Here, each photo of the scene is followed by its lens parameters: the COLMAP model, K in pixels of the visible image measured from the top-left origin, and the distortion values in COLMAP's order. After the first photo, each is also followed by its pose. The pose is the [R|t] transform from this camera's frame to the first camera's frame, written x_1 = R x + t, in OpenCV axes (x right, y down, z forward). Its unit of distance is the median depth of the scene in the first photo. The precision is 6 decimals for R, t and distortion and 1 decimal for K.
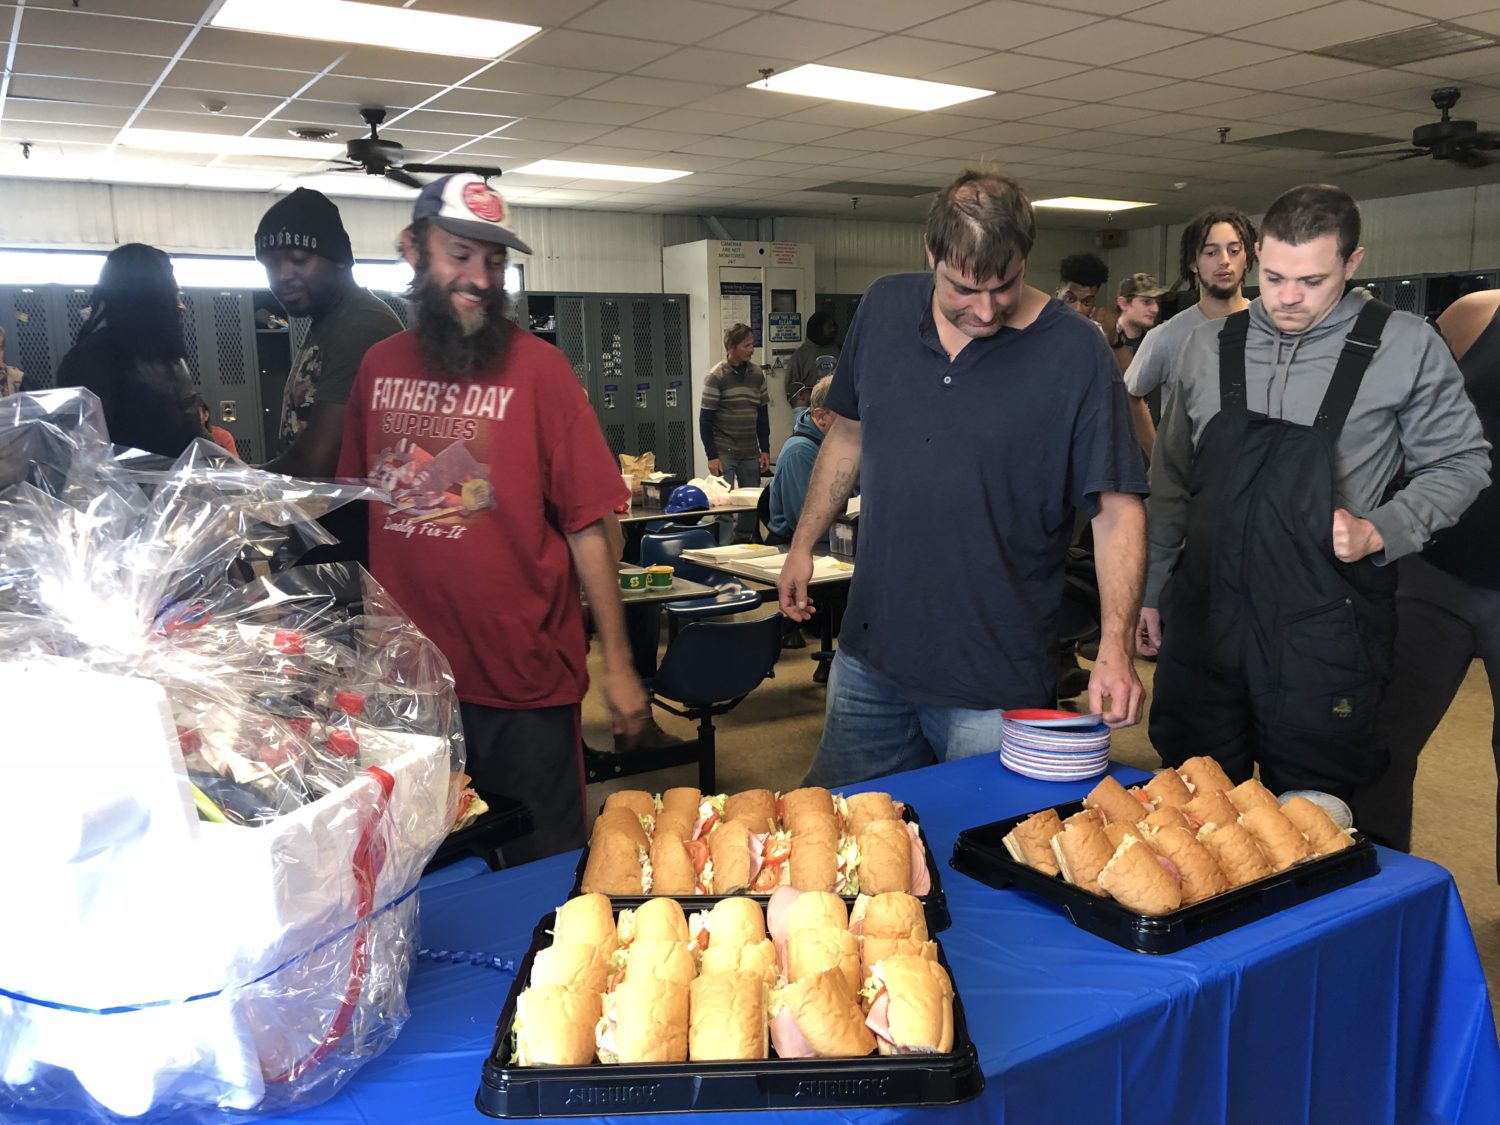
lens RADIAL K [[1217.2, 0, 750.0], [0, 1217.2, 562.5], [0, 0, 1]] dist [-0.004172, 0.029835]
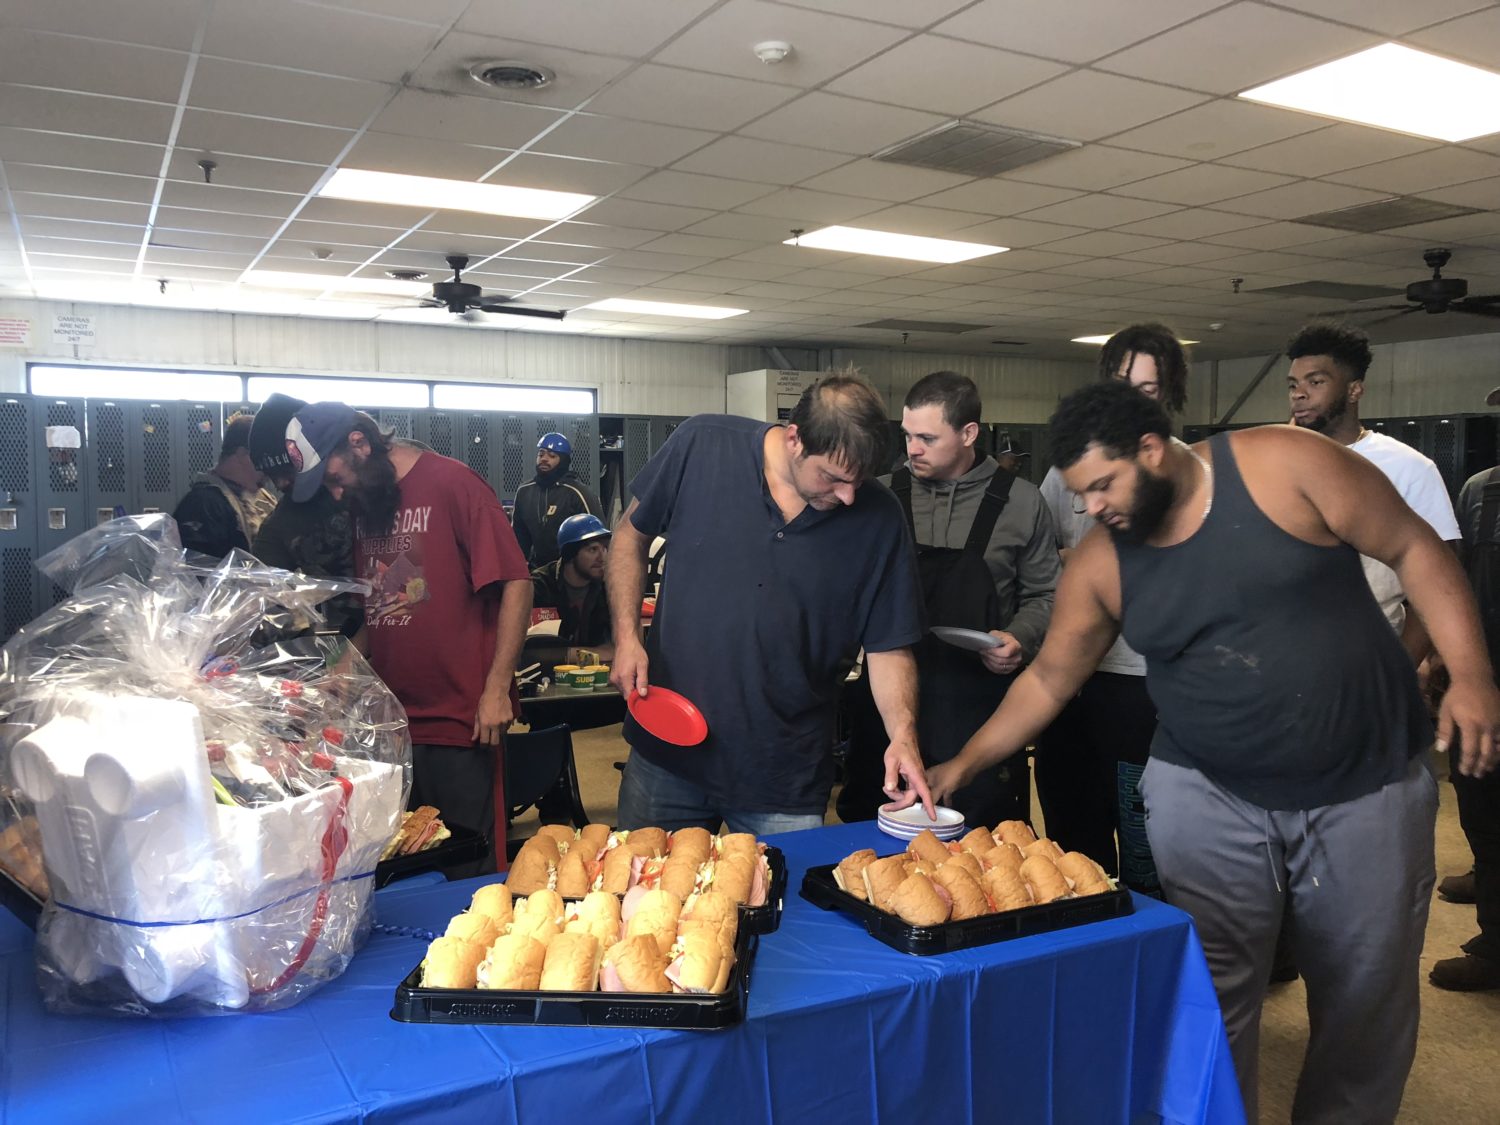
lens RADIAL K [[1227.8, 0, 750.0], [0, 1227.8, 562.5], [0, 0, 1]] dist [0.016178, -0.010982]
pose [[0.996677, 0.028305, -0.076375, 0.232203], [-0.035316, 0.995127, -0.092057, 0.026595], [0.073397, 0.094448, 0.992820, -0.363536]]
